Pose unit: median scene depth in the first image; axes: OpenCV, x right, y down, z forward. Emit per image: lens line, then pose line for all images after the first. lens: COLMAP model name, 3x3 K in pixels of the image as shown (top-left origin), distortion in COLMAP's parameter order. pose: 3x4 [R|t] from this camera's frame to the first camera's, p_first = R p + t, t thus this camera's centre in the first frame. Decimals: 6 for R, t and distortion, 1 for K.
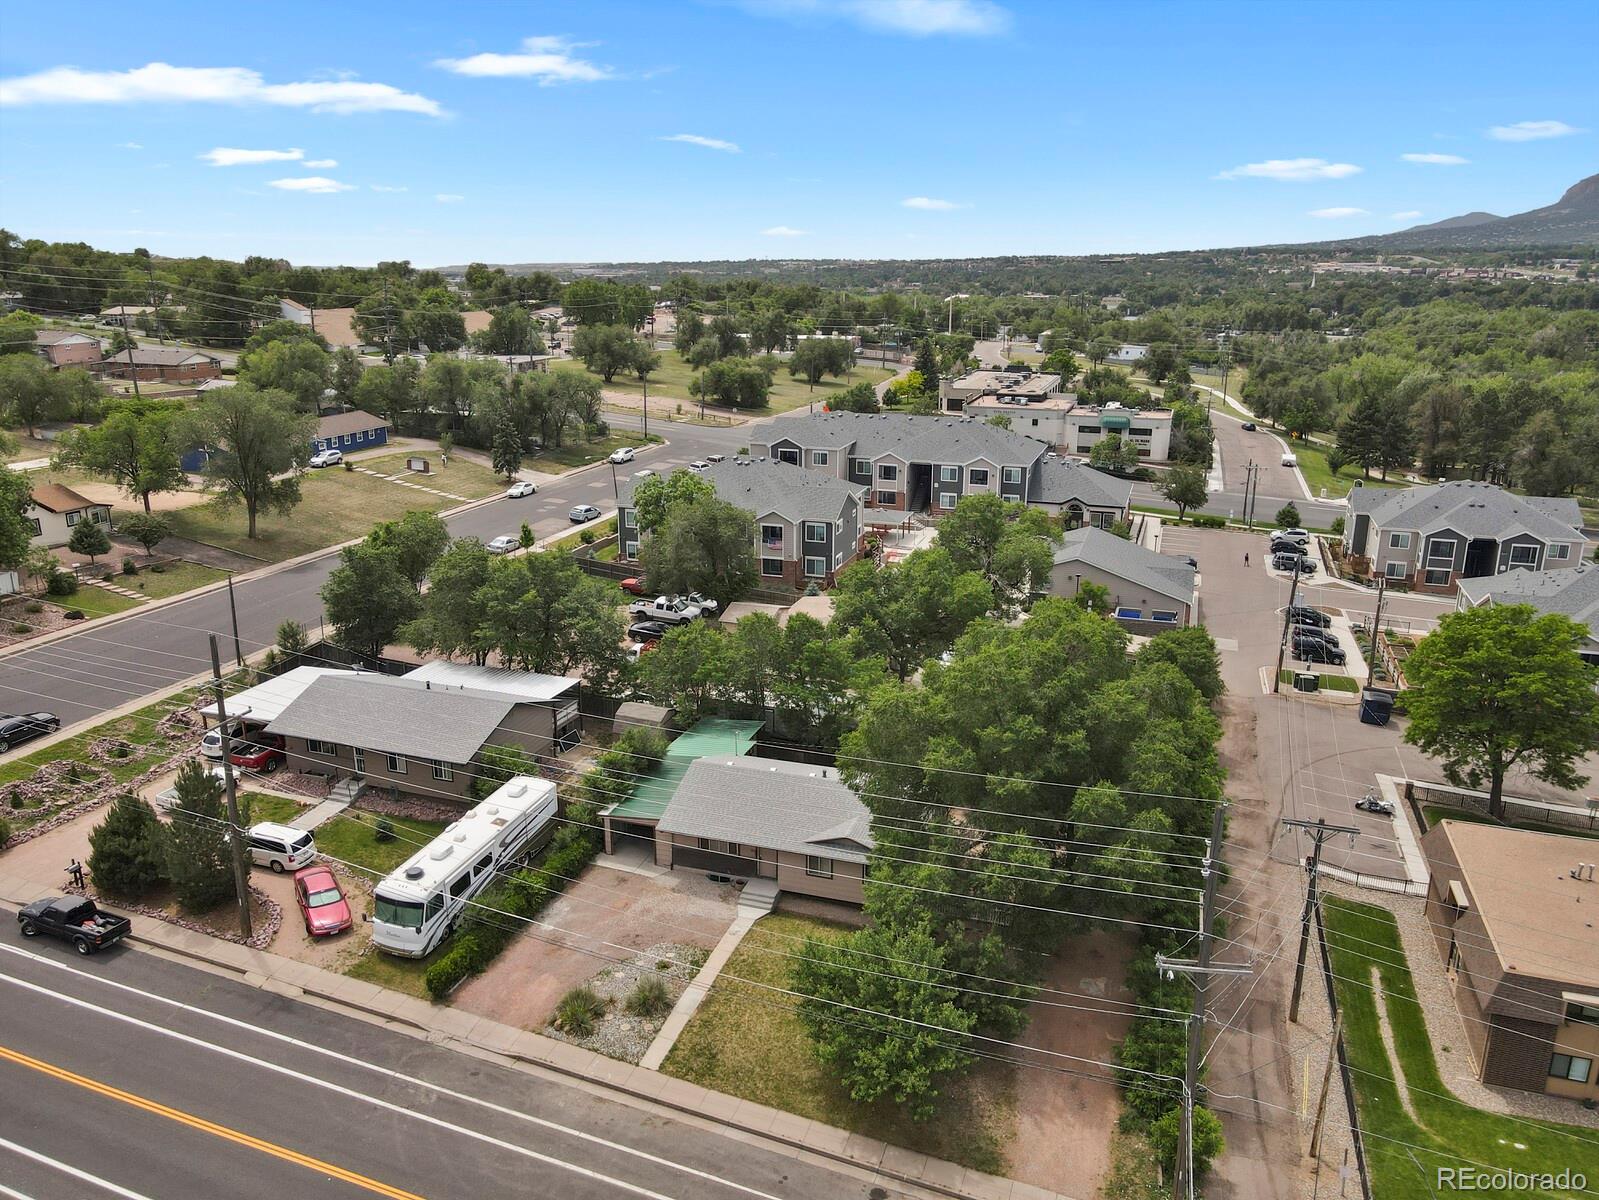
lens RADIAL K [[1172.6, 0, 792.4], [0, 1172.6, 594.5], [0, 0, 1]] dist [0.004036, 0.036160]
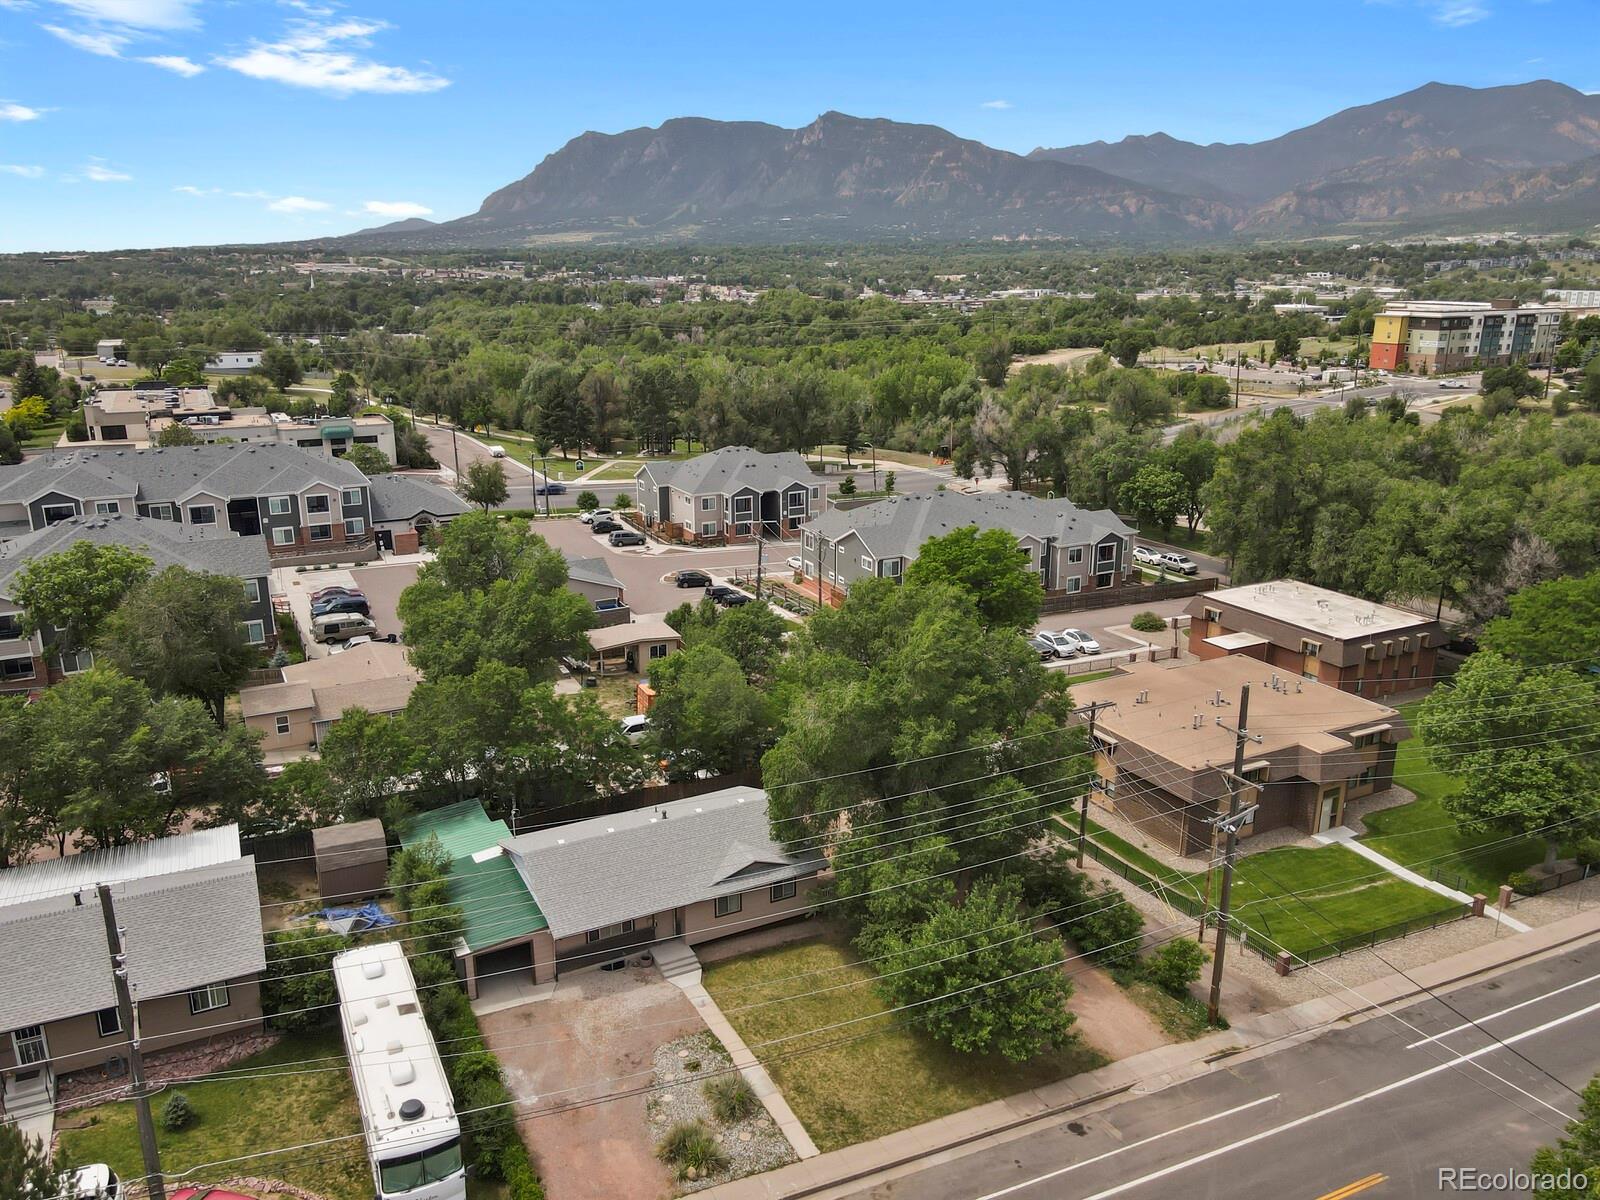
lens RADIAL K [[1173.3, 0, 792.9], [0, 1173.3, 594.5], [0, 0, 1]] dist [0.004036, 0.036160]
pose [[0.695735, -0.200192, 0.689837, -0.548531], [0.200465, 0.976334, 0.081155, -0.079726], [-0.689758, 0.081826, 0.719401, 0.260154]]
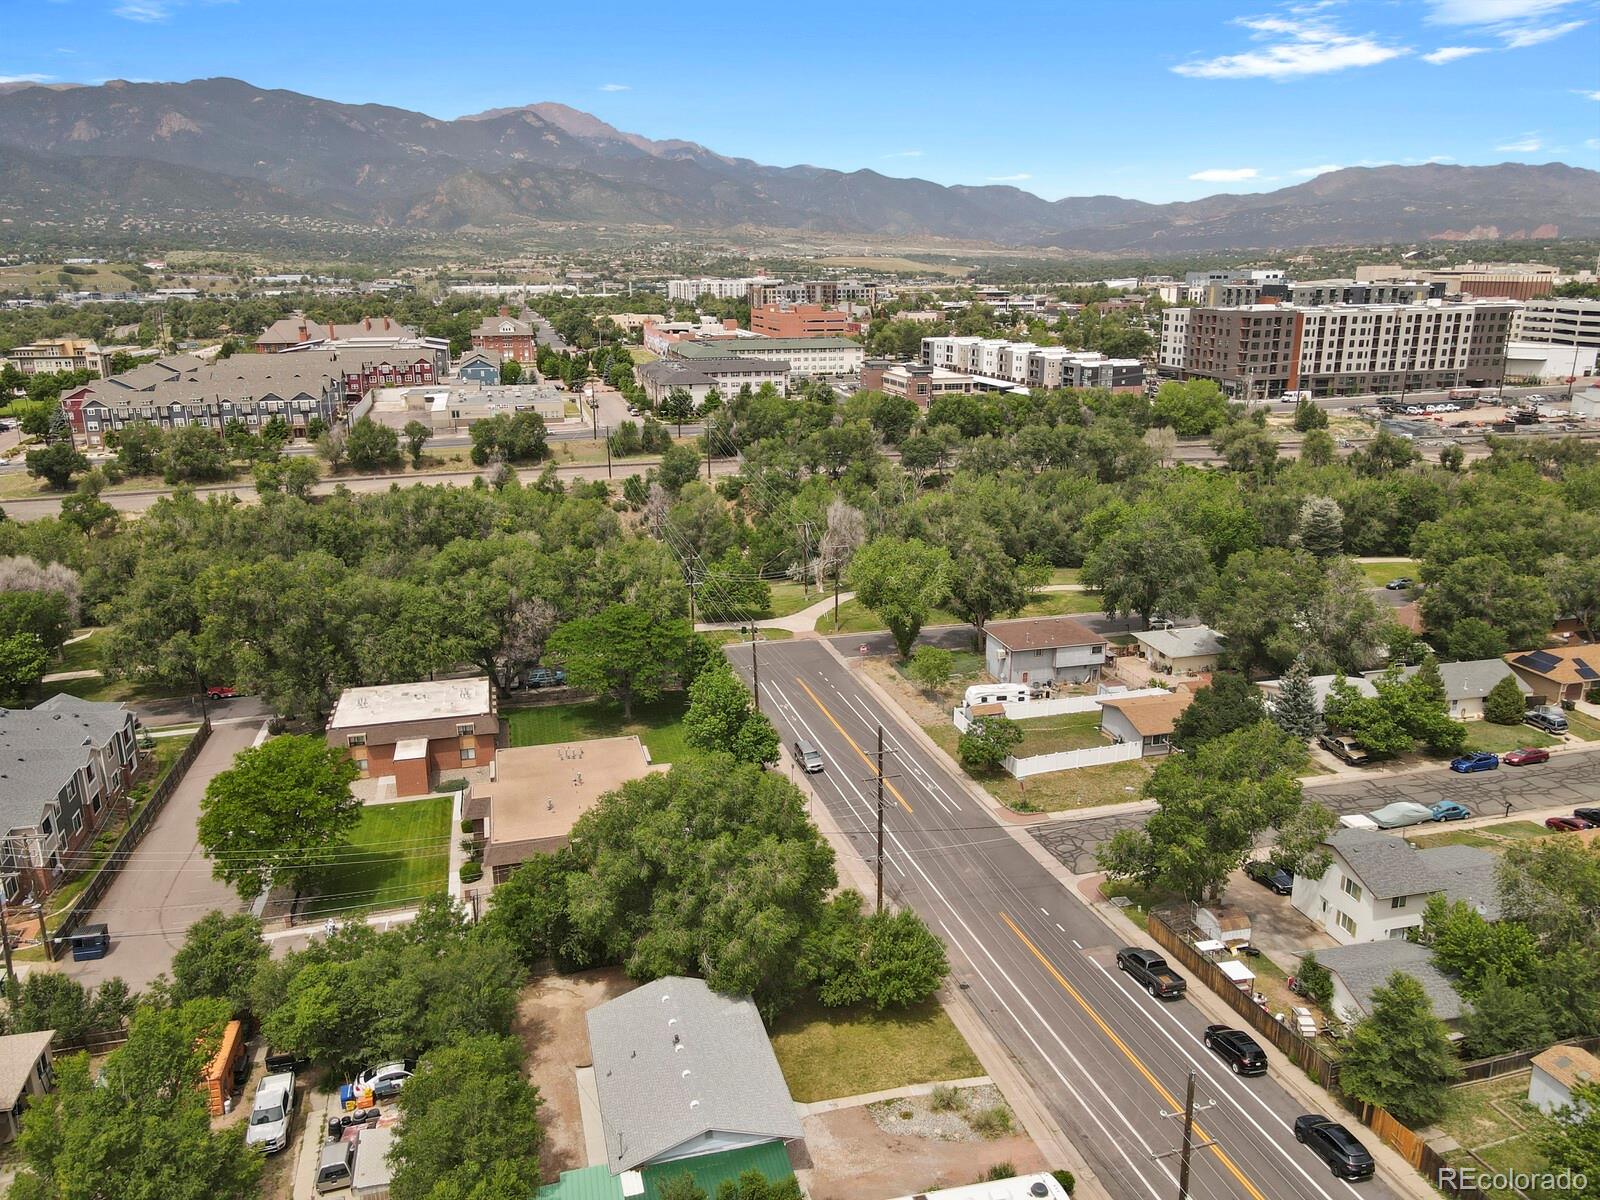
lens RADIAL K [[1173.3, 0, 792.9], [0, 1173.3, 594.5], [0, 0, 1]] dist [0.004036, 0.036160]
pose [[-0.552922, -0.223819, 0.802610, -0.848057], [0.225093, 0.887311, 0.402507, -0.649012], [-0.802253, 0.403217, -0.440234, 1.309161]]
